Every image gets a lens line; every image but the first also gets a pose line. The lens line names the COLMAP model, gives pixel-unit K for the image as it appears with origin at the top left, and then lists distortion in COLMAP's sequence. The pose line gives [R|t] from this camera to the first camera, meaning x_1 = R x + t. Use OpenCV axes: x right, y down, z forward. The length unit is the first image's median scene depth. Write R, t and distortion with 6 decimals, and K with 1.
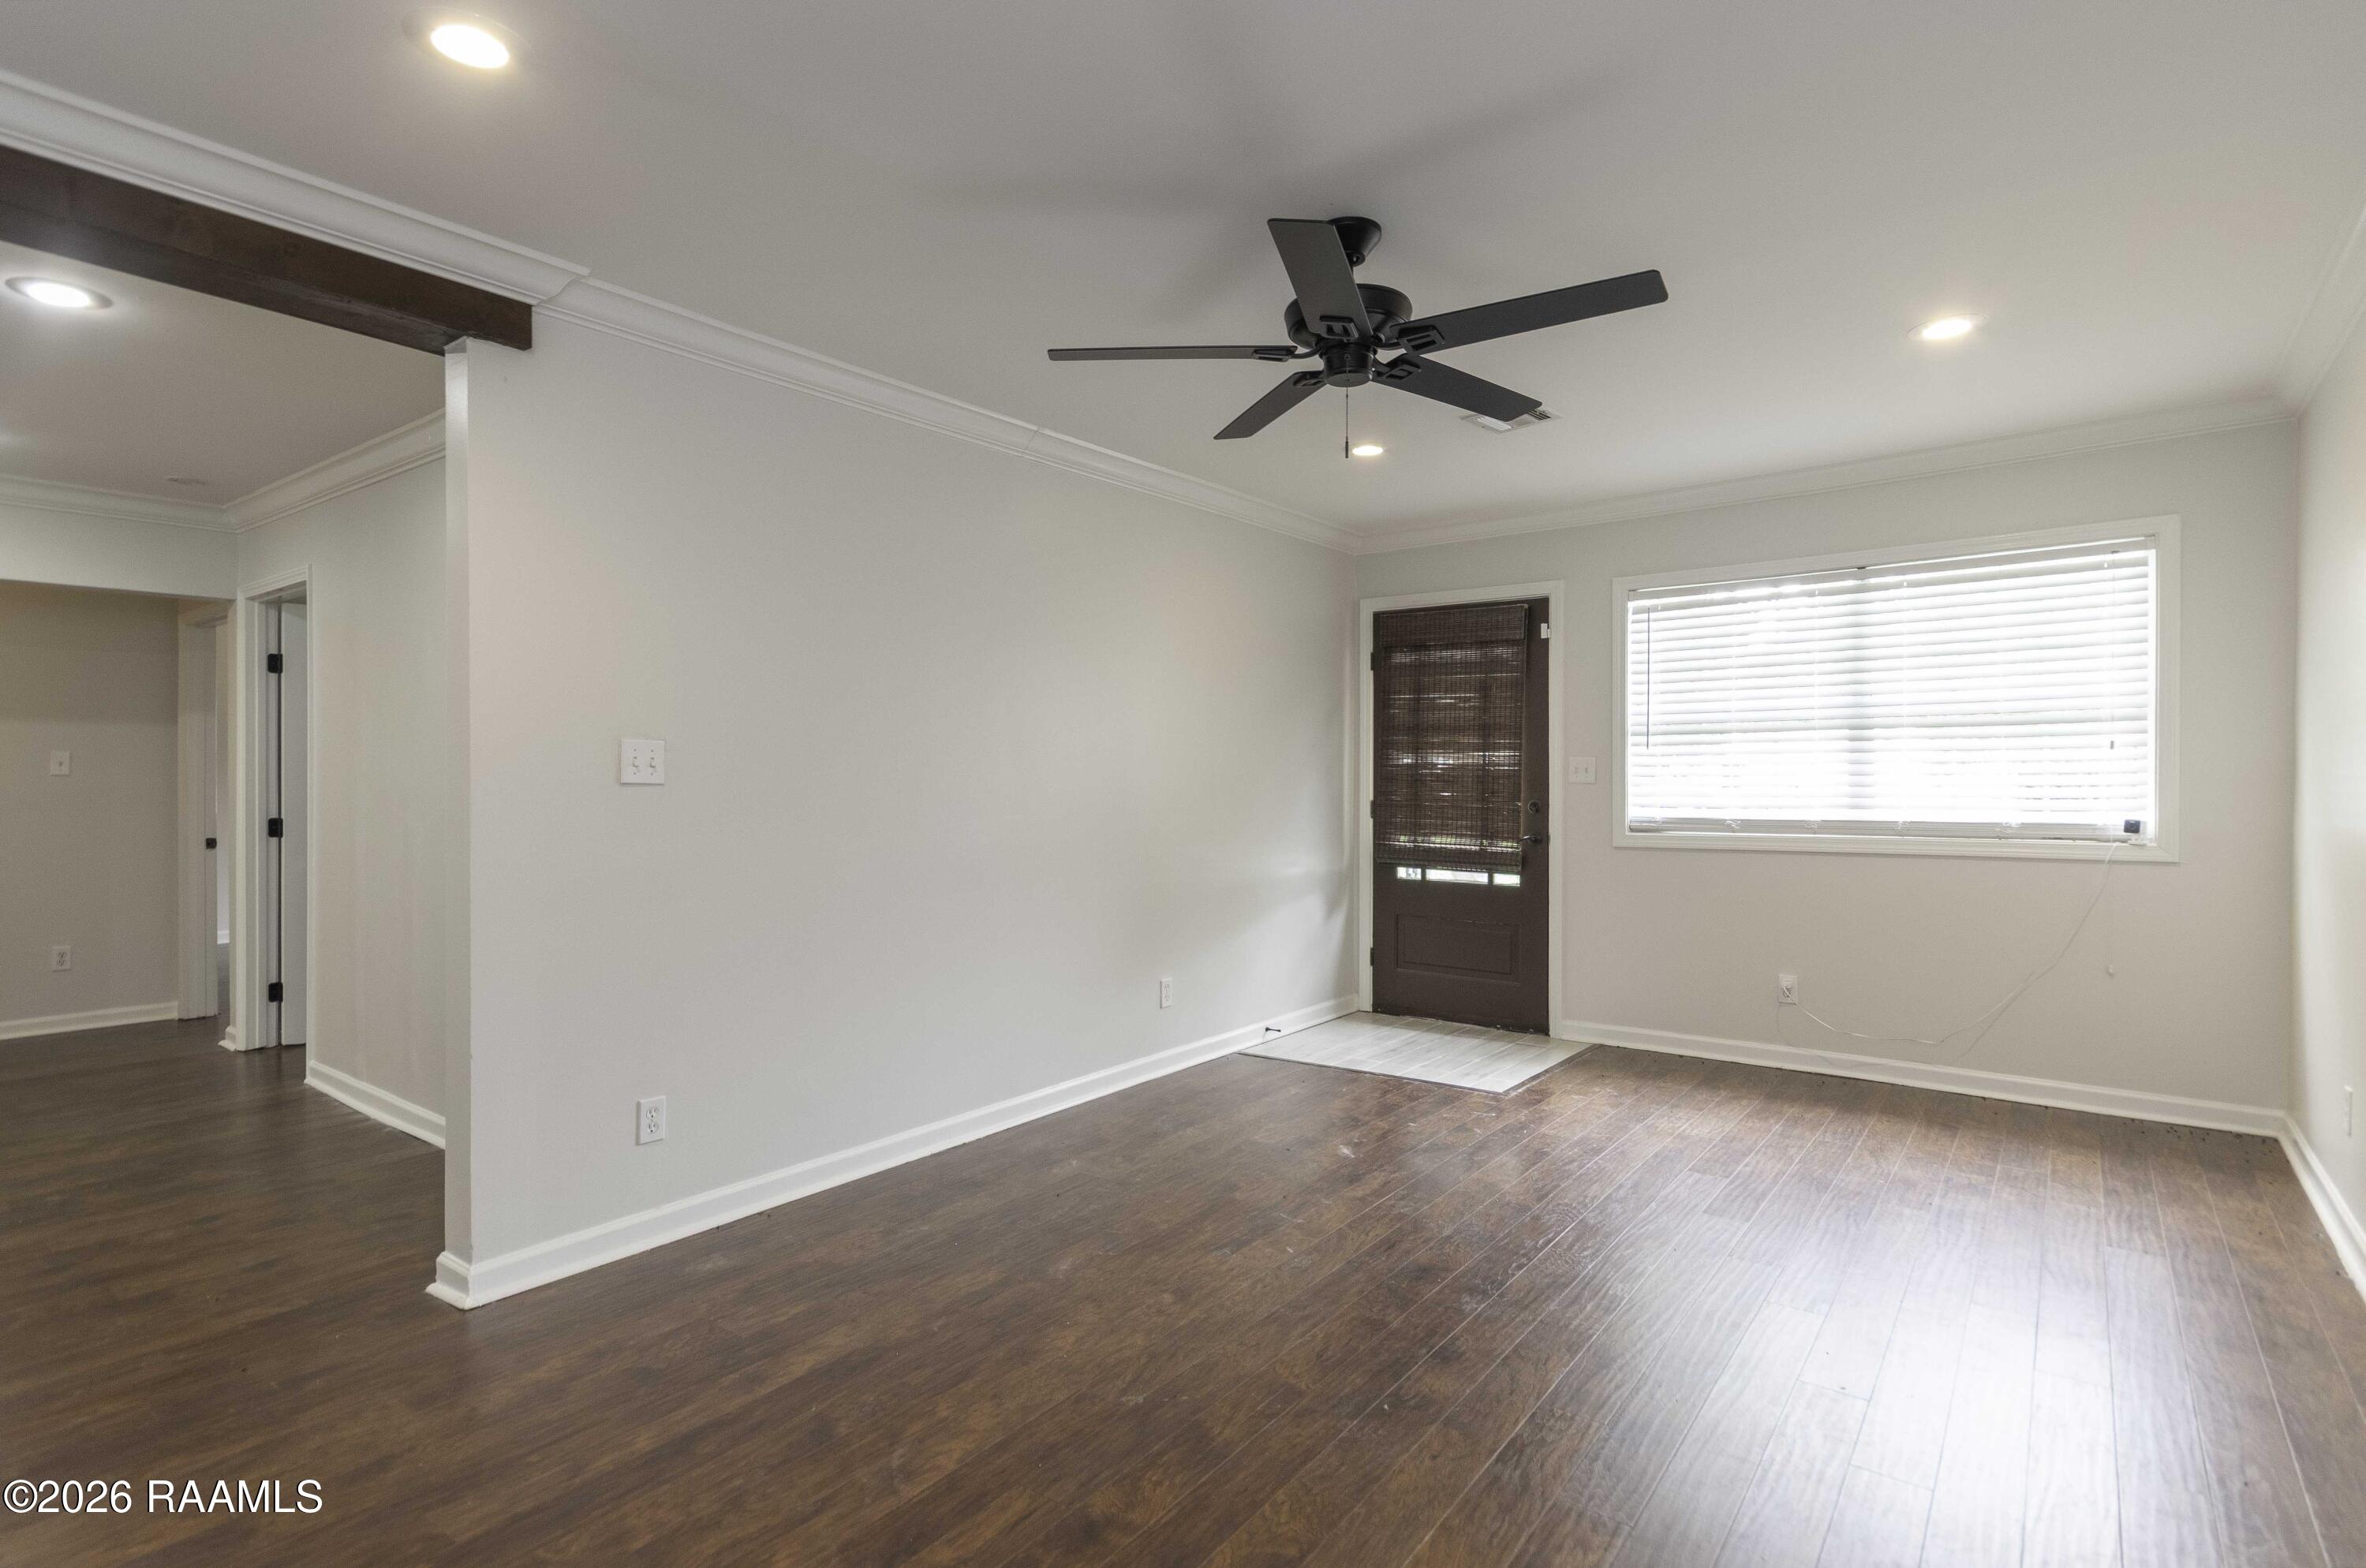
lens RADIAL K [[1162.3, 0, 1183.0], [0, 1162.3, 784.0], [0, 0, 1]] dist [0.012328, -0.000399]
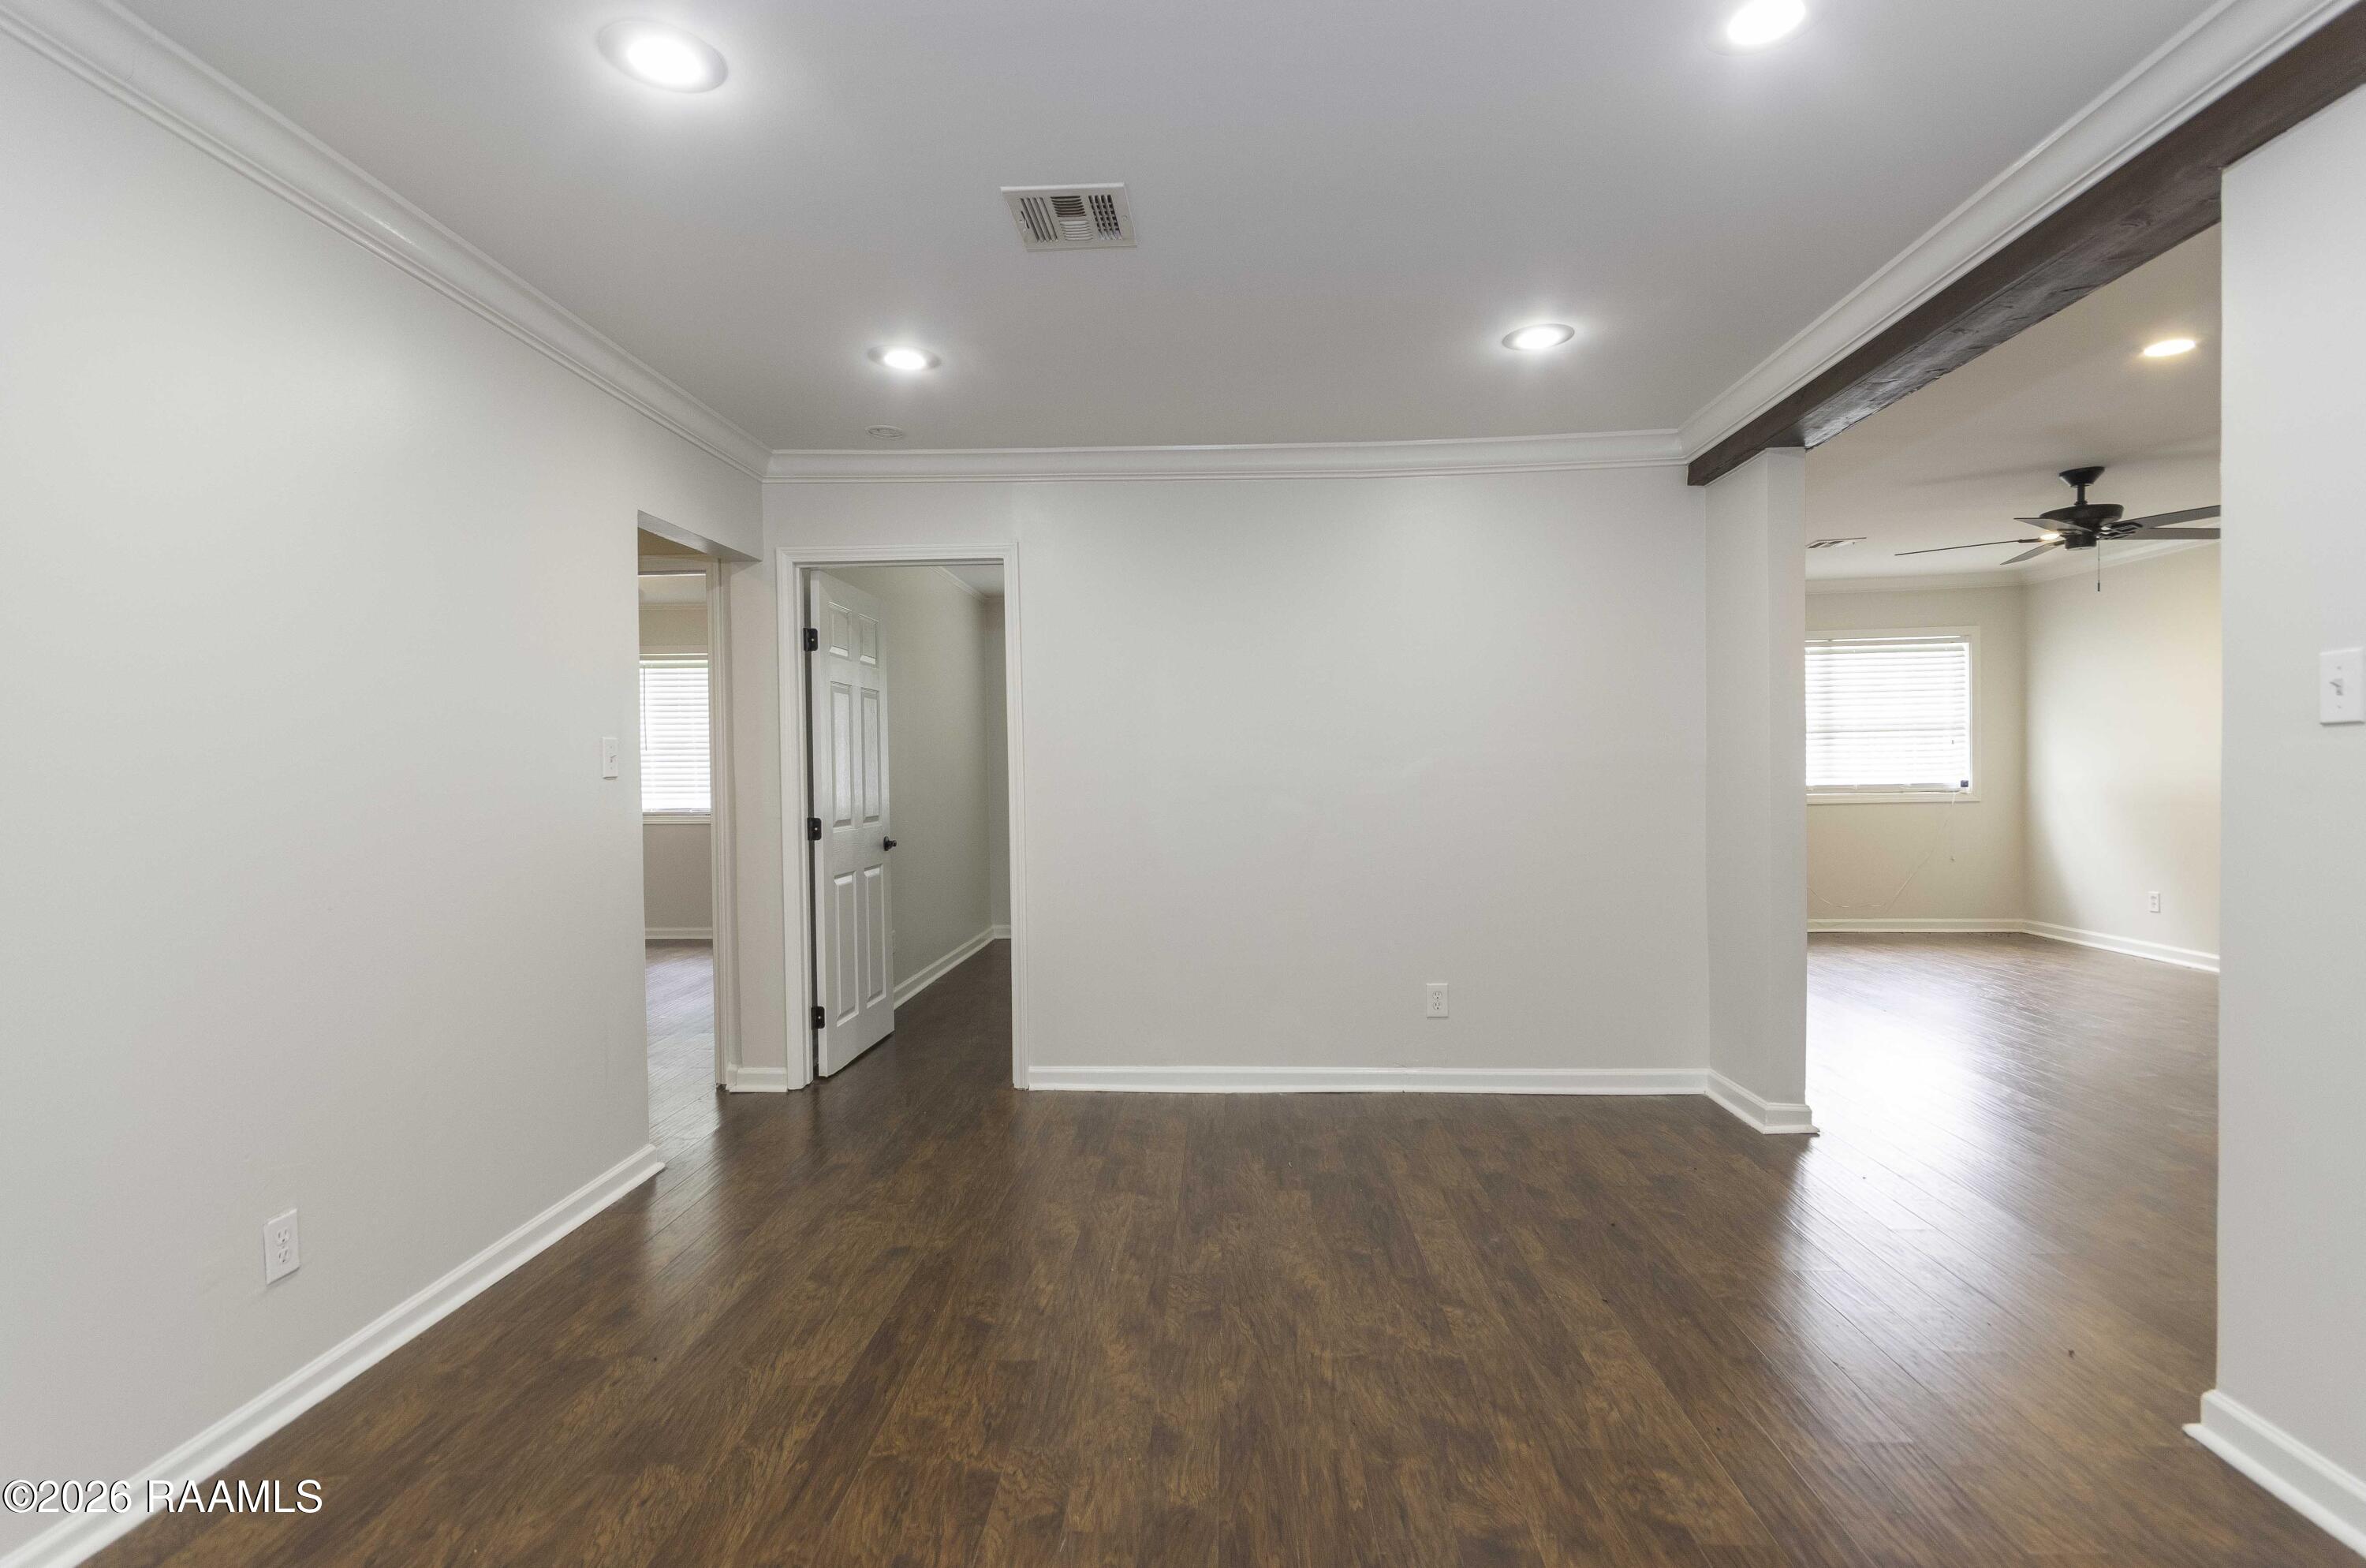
lens RADIAL K [[1096.1, 0, 1183.0], [0, 1096.1, 784.0], [0, 0, 1]] dist [0.026114, 0.000195]
pose [[0.820222, -0.017101, 0.571790, -1.309247], [0.015100, 0.999852, 0.008243, 0.001644], [-0.571846, 0.001873, 0.820359, 0.221876]]
